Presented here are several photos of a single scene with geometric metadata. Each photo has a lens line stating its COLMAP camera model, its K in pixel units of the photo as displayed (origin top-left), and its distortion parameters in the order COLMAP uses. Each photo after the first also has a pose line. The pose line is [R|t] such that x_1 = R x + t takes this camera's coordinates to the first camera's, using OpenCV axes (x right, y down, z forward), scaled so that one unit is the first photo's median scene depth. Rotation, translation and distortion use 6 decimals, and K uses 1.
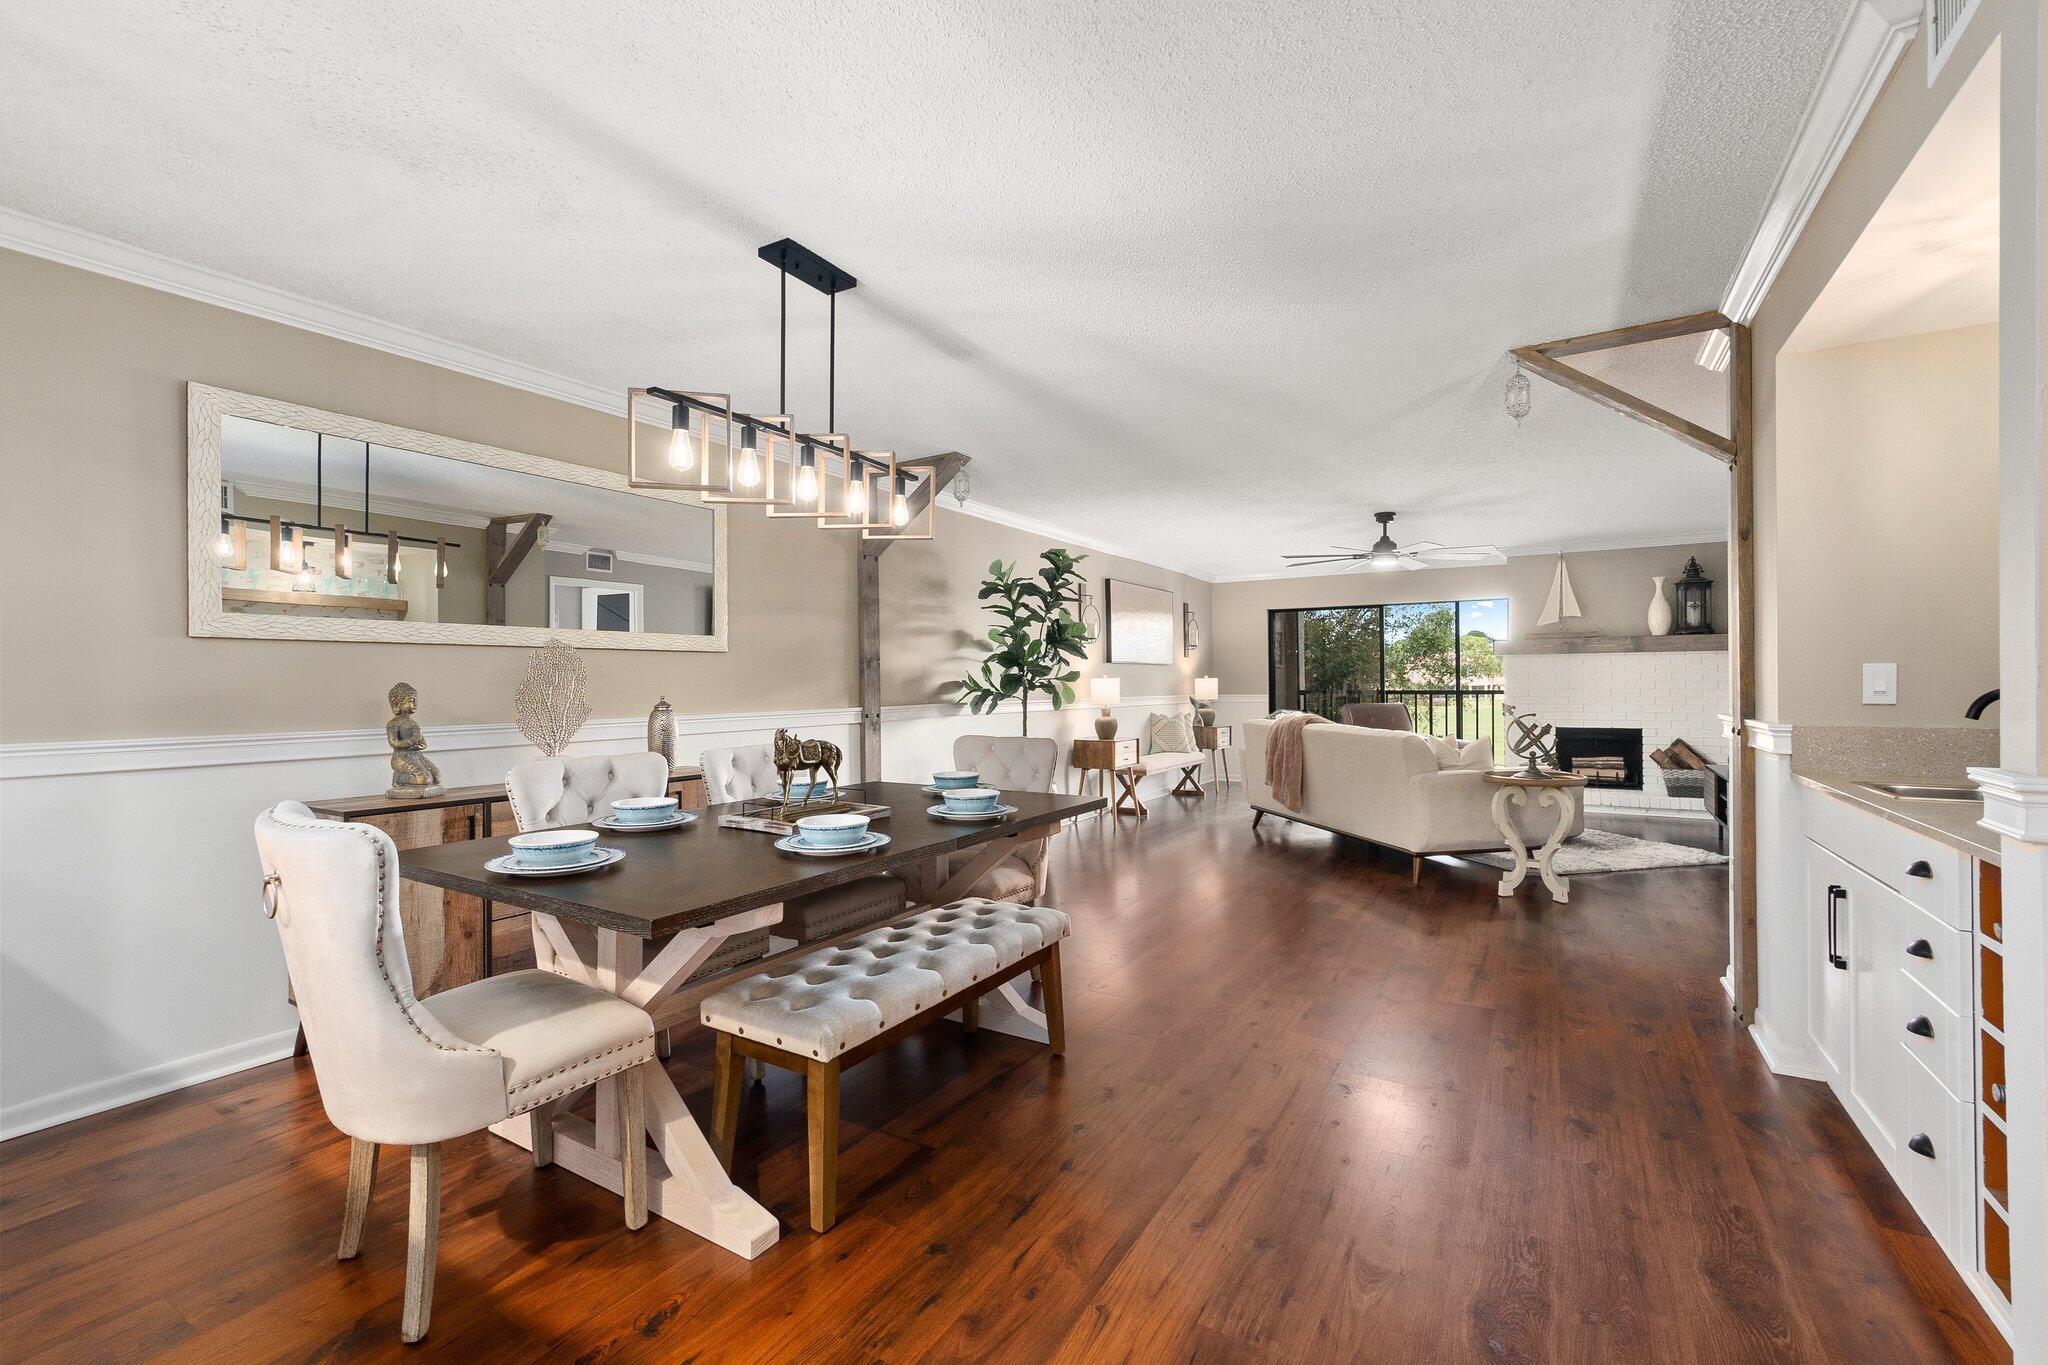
lens RADIAL K [[872.1, 0, 1015.9], [0, 872.1, 678.5], [0, 0, 1]] dist [-0.000183, 0.000295]
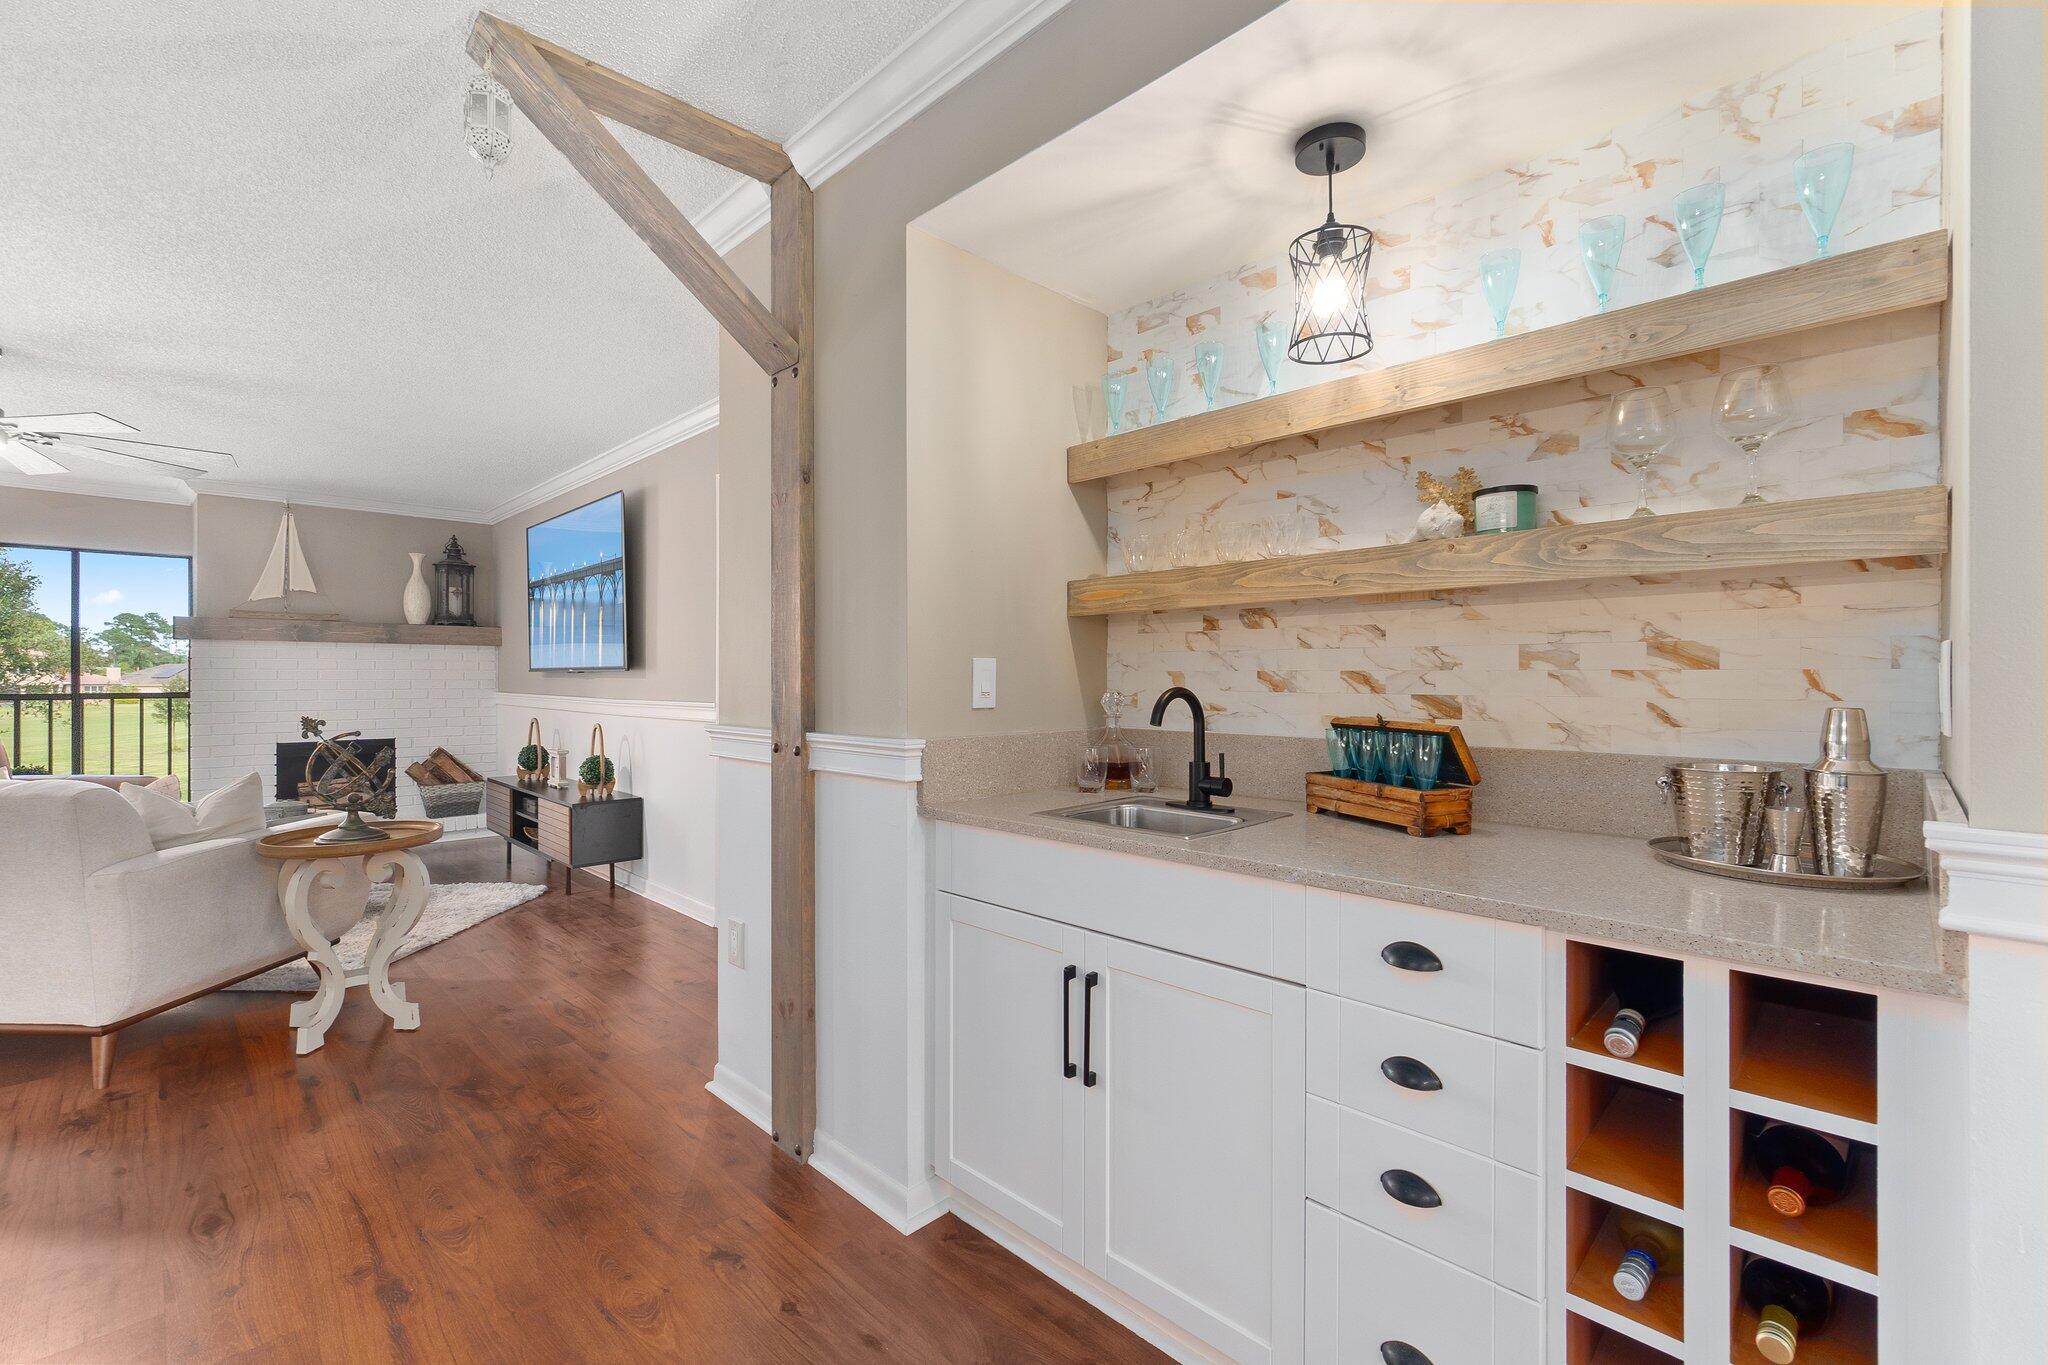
lens RADIAL K [[872.1, 0, 1005.1], [0, 872.1, 683.2], [0, 0, 1]] dist [-0.000183, 0.000295]
pose [[0.240838, 0.000179, 0.970565, 0.071337], [-0.005777, 0.999983, 0.001249, 0.001905], [-0.970548, -0.005908, 0.240835, 0.264551]]
